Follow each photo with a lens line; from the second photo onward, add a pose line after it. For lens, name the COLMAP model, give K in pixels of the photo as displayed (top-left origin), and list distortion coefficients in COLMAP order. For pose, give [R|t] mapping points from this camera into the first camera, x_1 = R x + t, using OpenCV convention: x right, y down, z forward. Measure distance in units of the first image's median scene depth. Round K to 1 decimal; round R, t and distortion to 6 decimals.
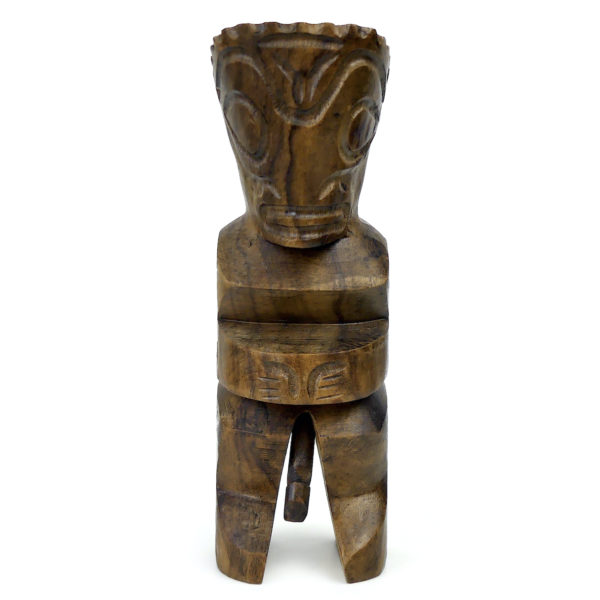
lens RADIAL K [[1479.3, 0, 296.1], [0, 1479.3, 303.5], [0, 0, 1]] dist [0.422569, 0.000000]
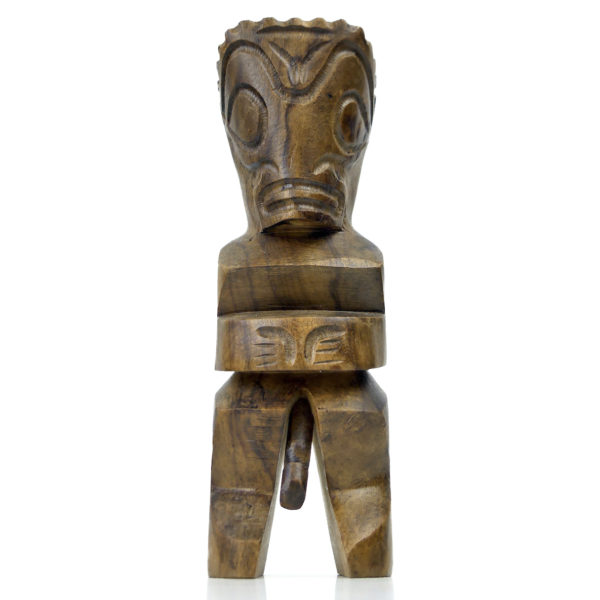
lens RADIAL K [[797.7, 0, 304.9], [0, 797.7, 297.4], [0, 0, 1]] dist [0.069458, 0.000000]
pose [[0.999950, -0.007991, -0.006077, 0.011242], [0.004886, 0.916179, -0.400740, 0.227773], [0.008770, 0.400690, 0.916172, 0.505835]]
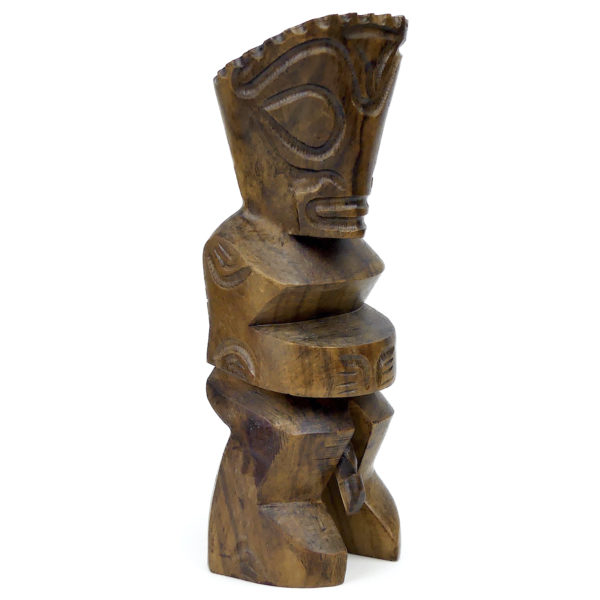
lens RADIAL K [[1479.3, 0, 299.4], [0, 1479.3, 297.5], [0, 0, 1]] dist [0.422569, 0.000000]
pose [[0.673703, -0.123873, 0.728547, -0.745976], [0.138299, 0.989568, 0.040365, -0.043032], [-0.725946, 0.073563, 0.683806, 0.336885]]
